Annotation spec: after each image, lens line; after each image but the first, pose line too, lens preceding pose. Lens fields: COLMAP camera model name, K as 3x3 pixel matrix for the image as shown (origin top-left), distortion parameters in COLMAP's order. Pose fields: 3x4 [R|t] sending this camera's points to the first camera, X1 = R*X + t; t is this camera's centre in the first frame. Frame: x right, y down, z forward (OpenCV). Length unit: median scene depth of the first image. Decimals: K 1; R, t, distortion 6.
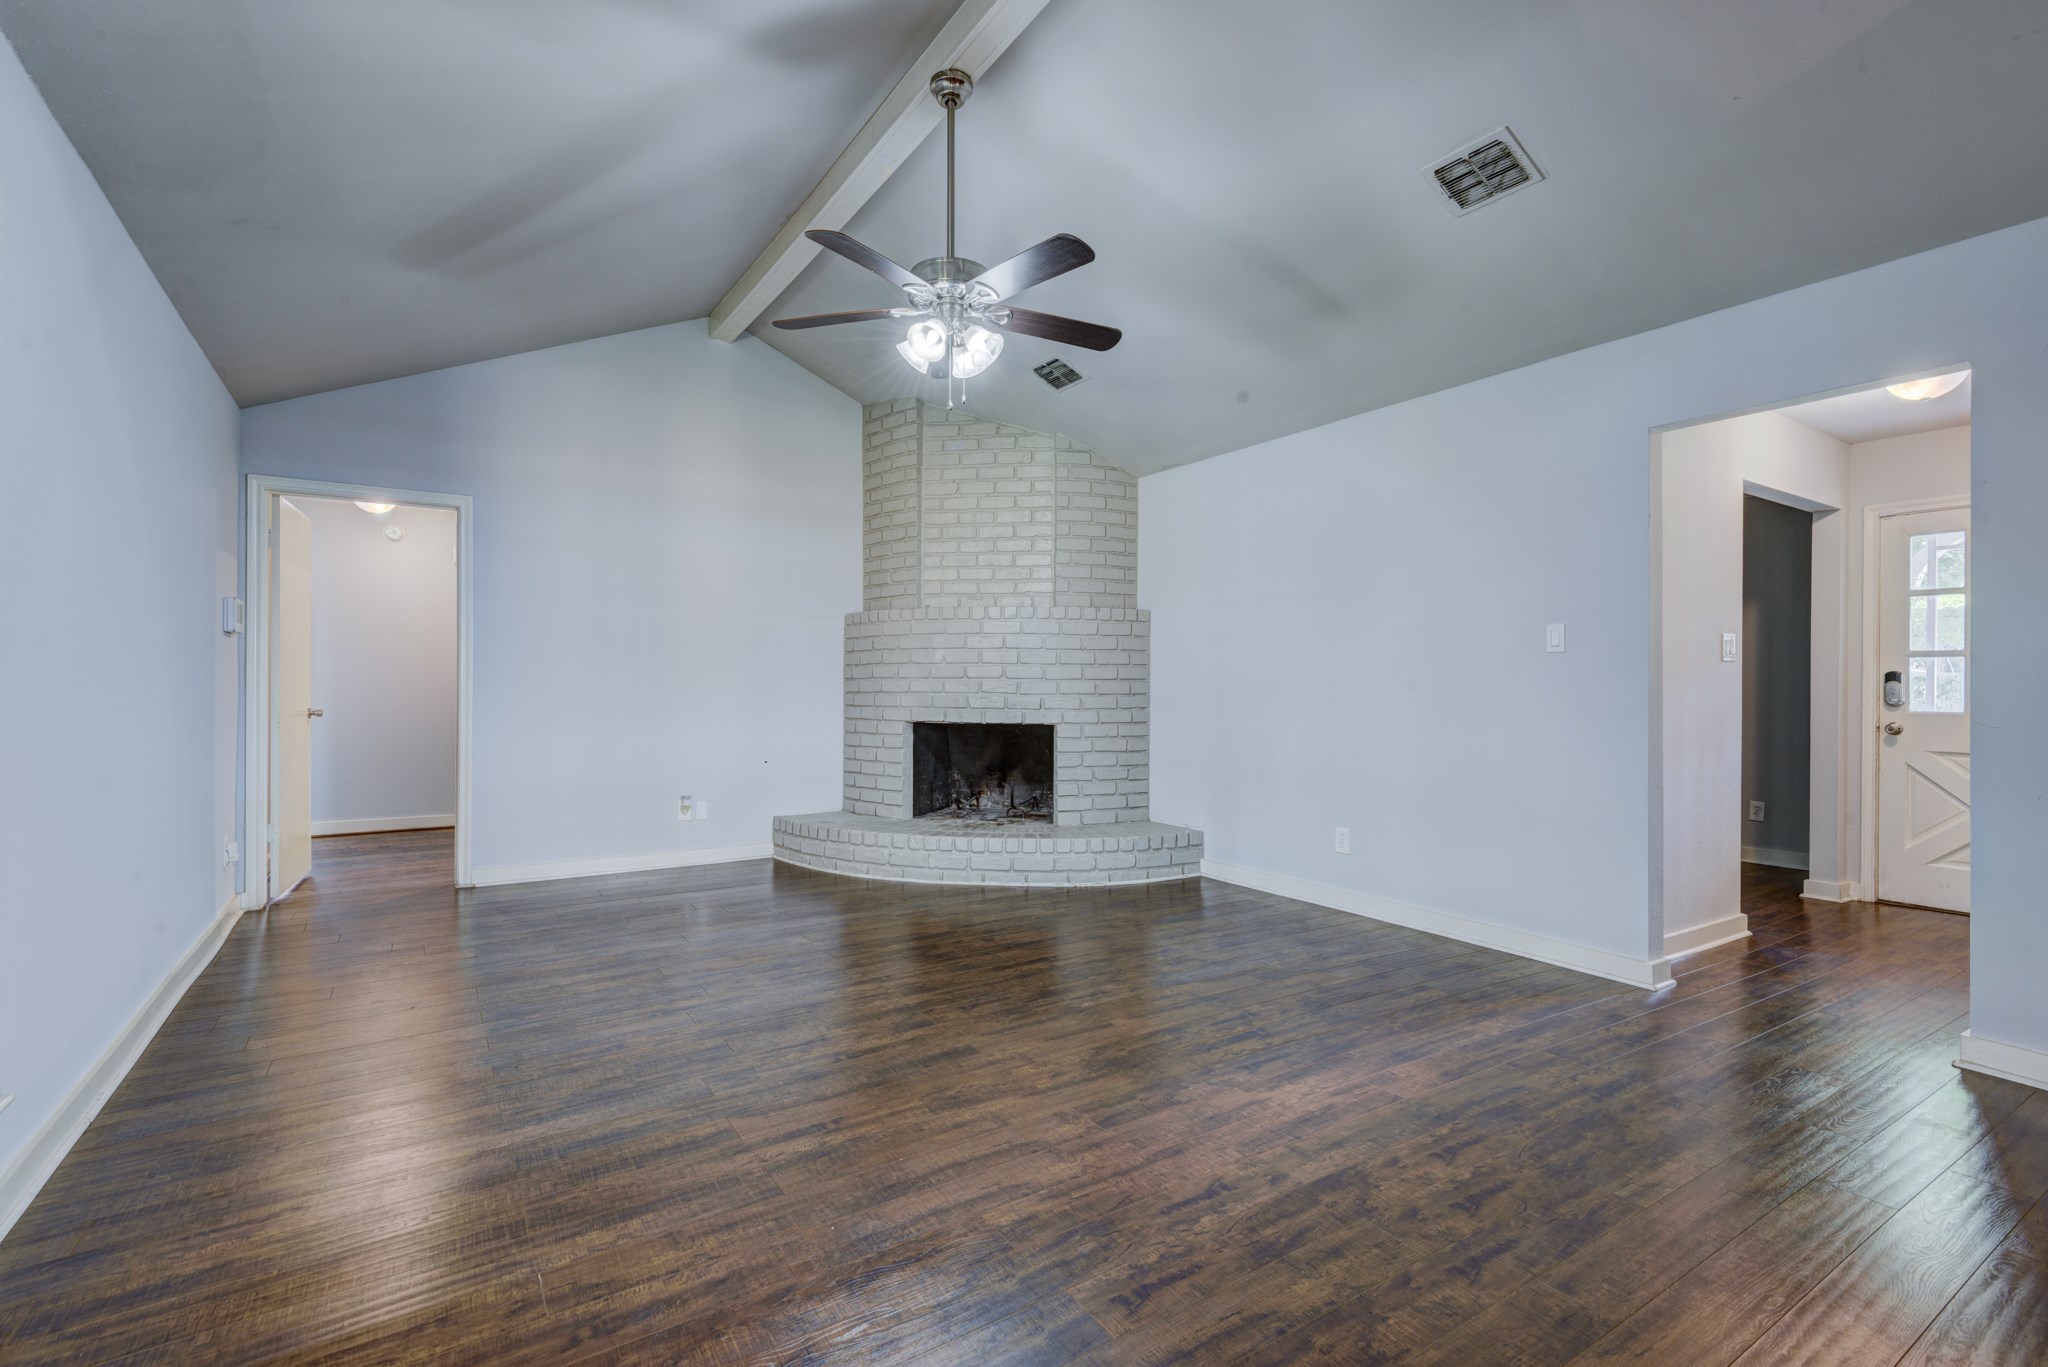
lens RADIAL K [[929.4, 0, 1007.2], [0, 929.4, 675.3], [0, 0, 1]] dist [0.012033, -0.006300]
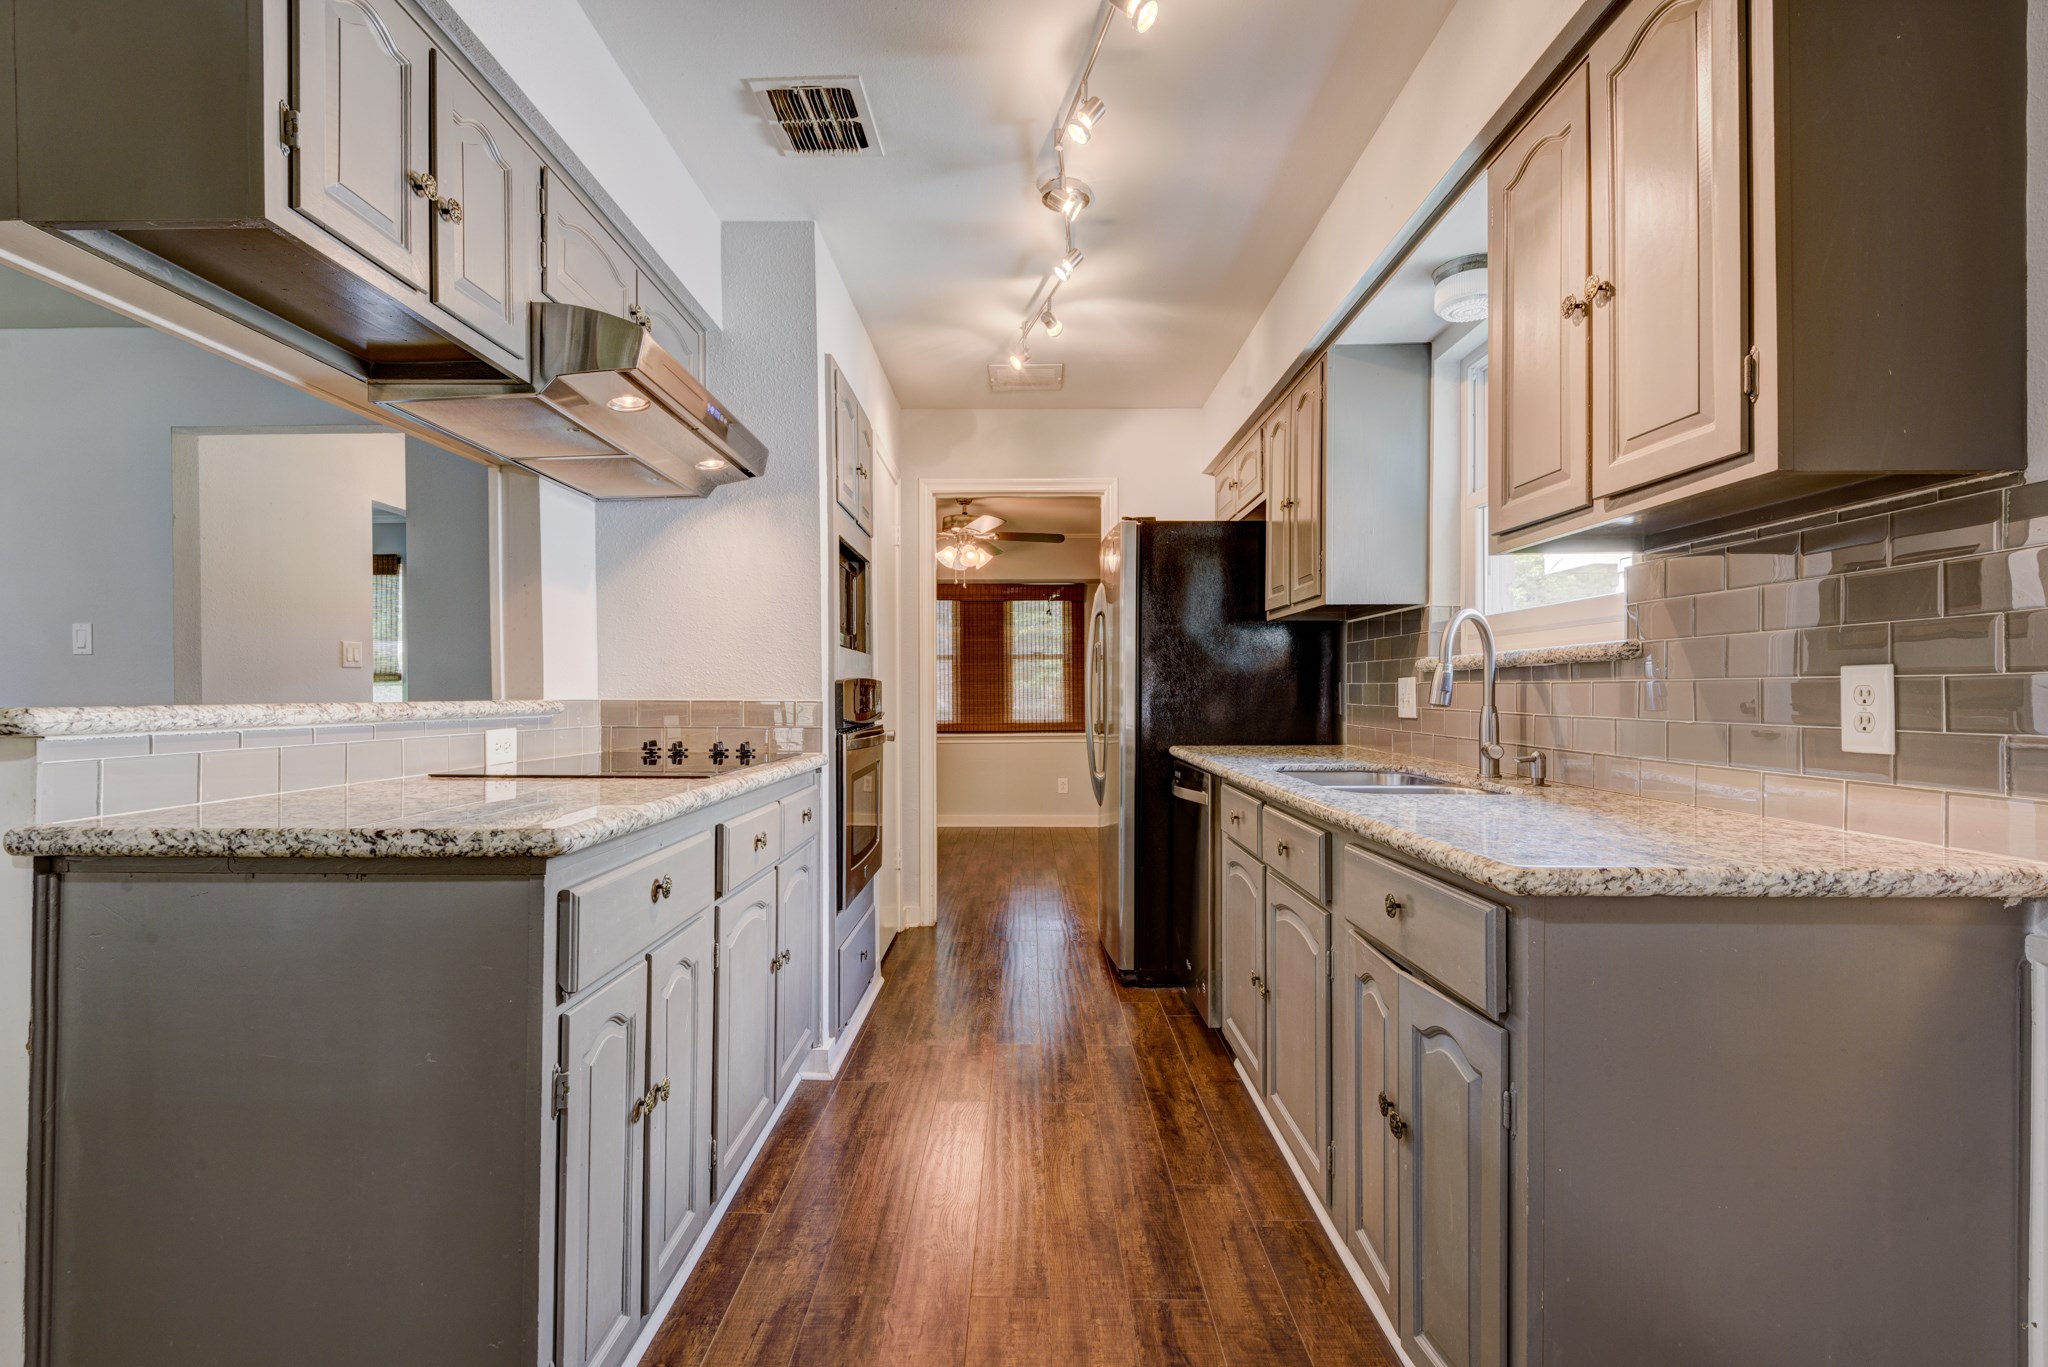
lens RADIAL K [[929.4, 0, 1016.6], [0, 929.4, 695.7], [0, 0, 1]] dist [0.012033, -0.006300]
pose [[0.537544, -0.007621, 0.843201, 0.210375], [-0.000057, 0.999959, 0.009074, 0.004490], [-0.843236, -0.004926, 0.537521, -0.161031]]
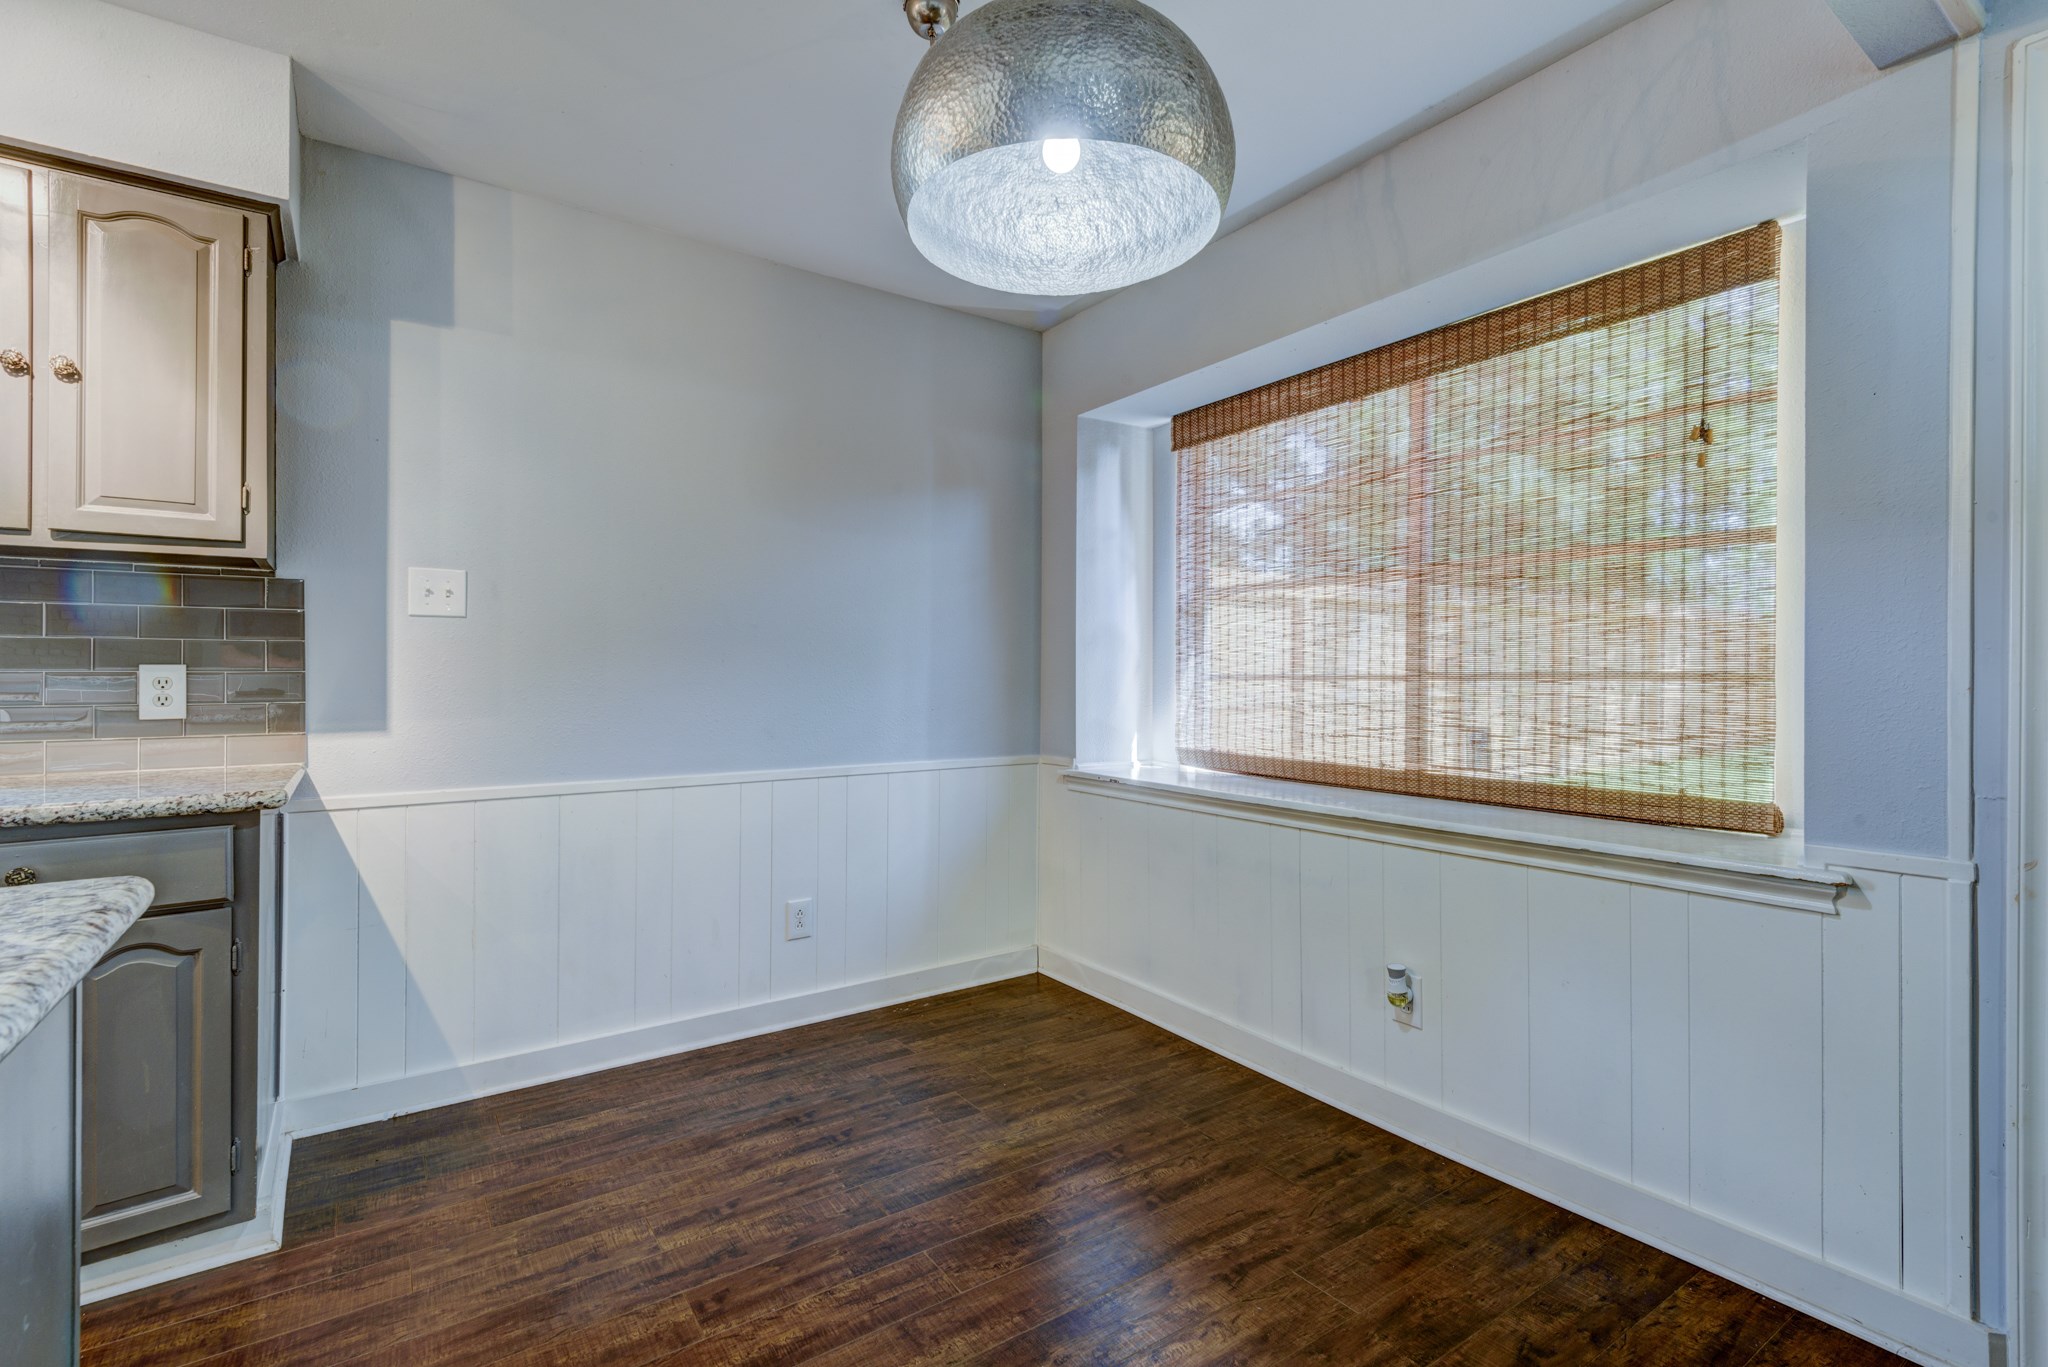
lens RADIAL K [[929.4, 0, 1015.5], [0, 929.4, 668.9], [0, 0, 1]] dist [0.012033, -0.006300]
pose [[-0.999018, 0.000487, -0.044308, 0.193163], [0.000829, 0.999970, -0.007695, 0.003914], [0.044303, -0.007724, -0.998988, 0.178452]]
